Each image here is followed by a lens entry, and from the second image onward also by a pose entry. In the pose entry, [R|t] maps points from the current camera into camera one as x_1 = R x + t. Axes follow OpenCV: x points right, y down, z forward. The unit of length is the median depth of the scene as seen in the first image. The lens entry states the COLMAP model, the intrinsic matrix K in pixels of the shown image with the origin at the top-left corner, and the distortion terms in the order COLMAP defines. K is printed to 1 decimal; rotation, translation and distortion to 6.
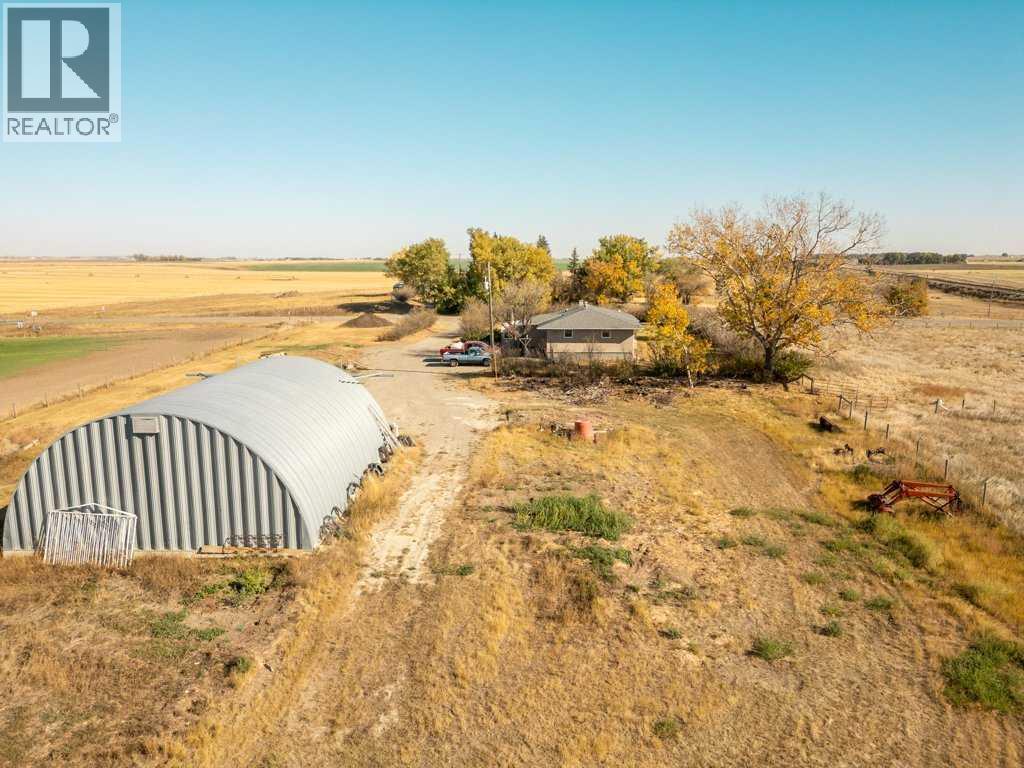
lens RADIAL K [[714.9, 0, 511.6], [0, 714.9, 385.8], [0, 0, 1]] dist [0.073631, -0.066056]
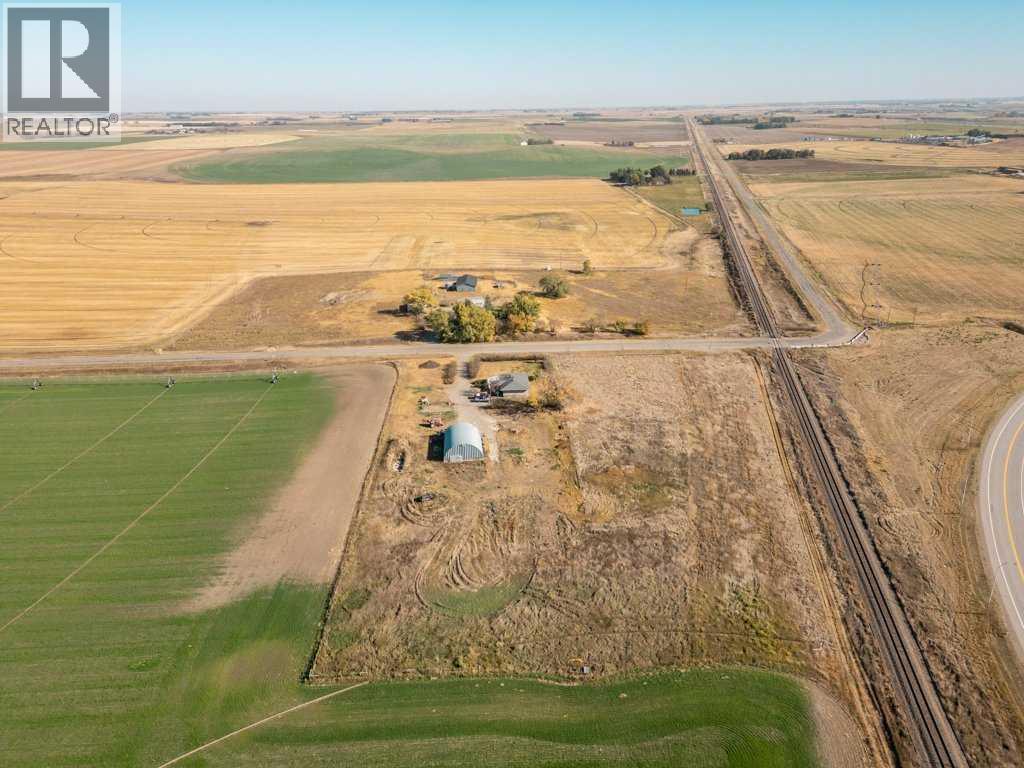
lens RADIAL K [[714.9, 0, 510.6], [0, 714.9, 381.1], [0, 0, 1]] dist [0.073631, -0.066056]
pose [[0.992036, -0.055832, 0.112902, -0.321902], [0.033529, 0.981102, 0.190563, -0.817260], [-0.121408, -0.185260, 0.975161, -2.545143]]
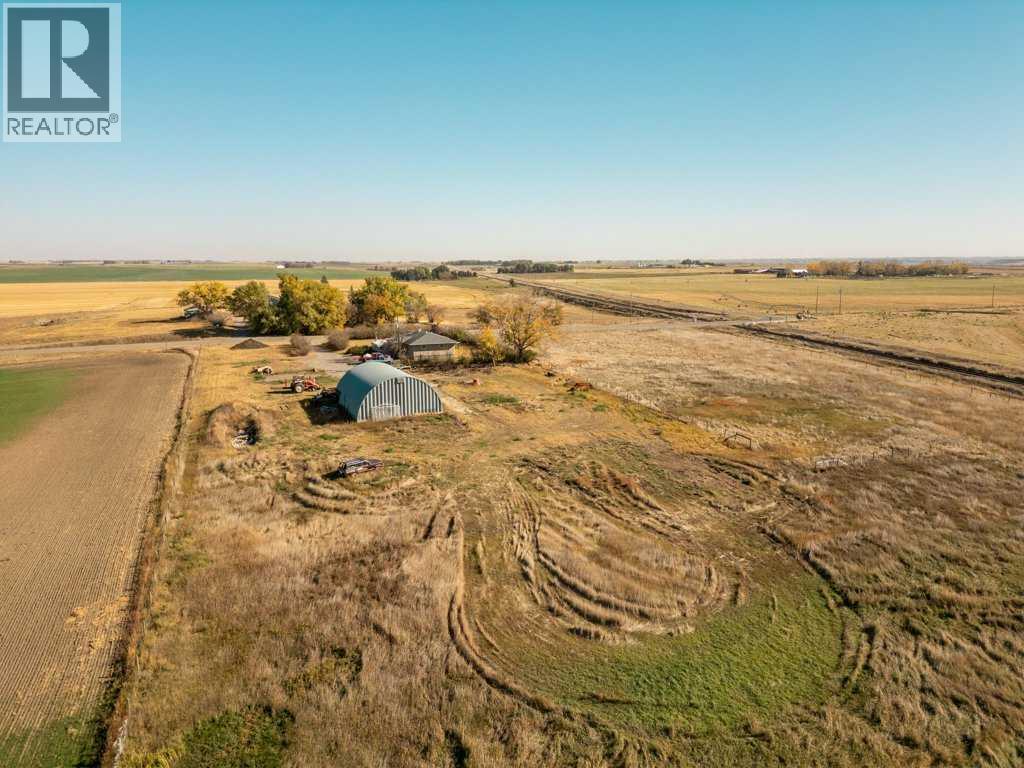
lens RADIAL K [[714.9, 0, 514.9], [0, 714.9, 383.4], [0, 0, 1]] dist [0.073631, -0.066056]
pose [[0.890313, -0.076648, 0.448851, -0.615161], [0.079793, 0.996740, 0.011936, 0.027820], [-0.448302, 0.025189, 0.893527, -0.938032]]
